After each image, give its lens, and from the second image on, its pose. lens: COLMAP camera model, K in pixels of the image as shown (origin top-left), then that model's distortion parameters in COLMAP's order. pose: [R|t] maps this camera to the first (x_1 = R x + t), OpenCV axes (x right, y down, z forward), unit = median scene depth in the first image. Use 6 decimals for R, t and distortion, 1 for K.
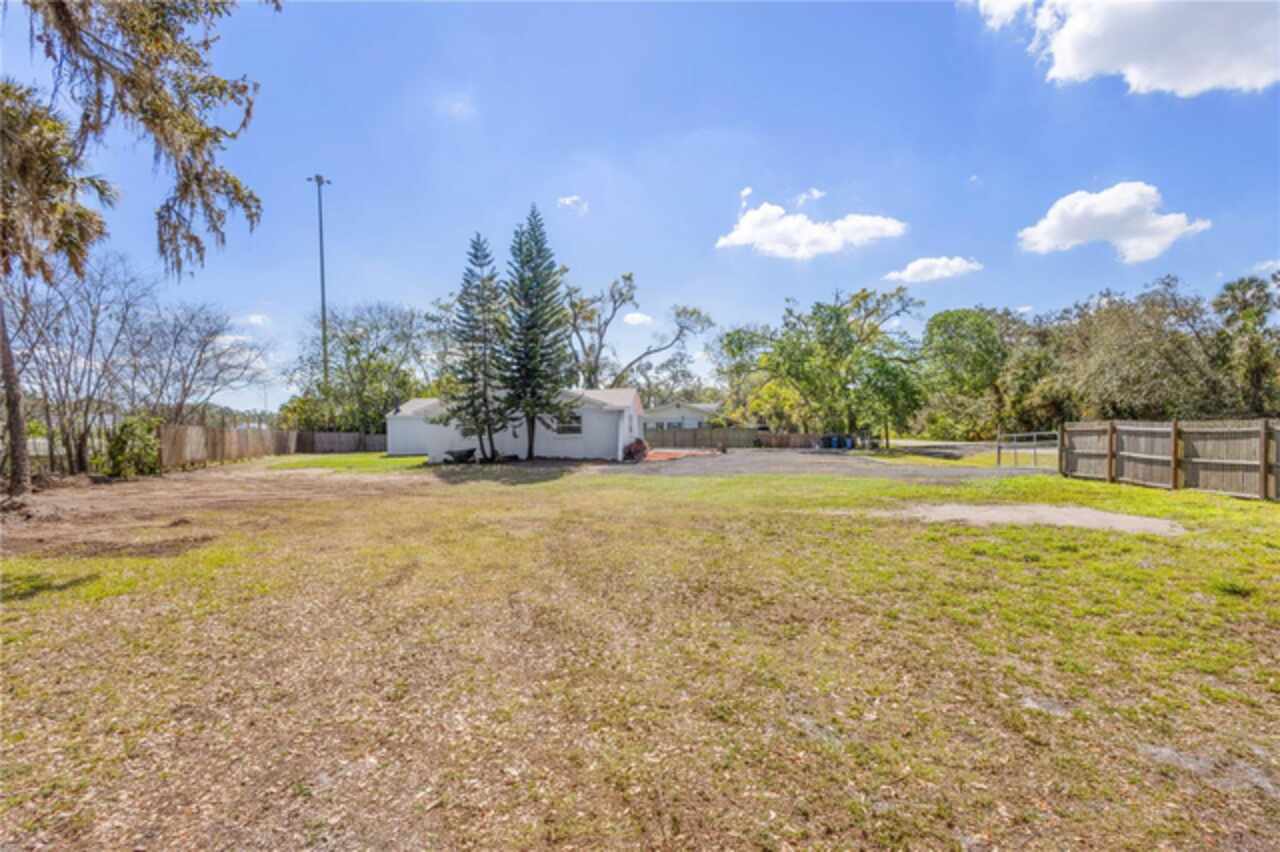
lens RADIAL K [[595.9, 0, 640.0], [0, 595.9, 426.0], [0, 0, 1]] dist [0.002661, -0.002119]
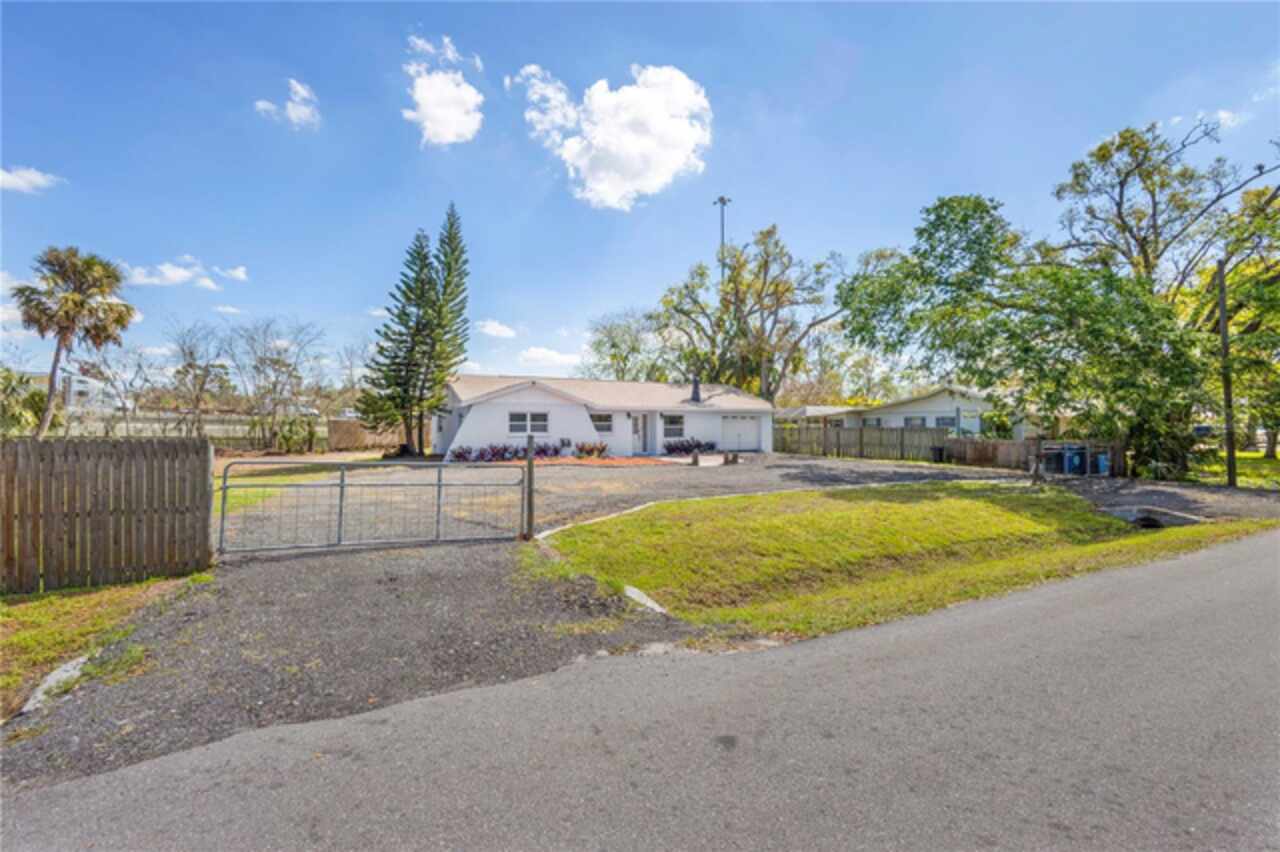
lens RADIAL K [[595.9, 0, 640.0], [0, 595.9, 426.0], [0, 0, 1]] dist [0.002661, -0.002119]
pose [[0.486885, 0.013826, -0.873357, 0.538722], [0.004124, 0.999827, 0.018127, -0.011350], [0.873457, -0.012427, 0.486743, 0.442194]]
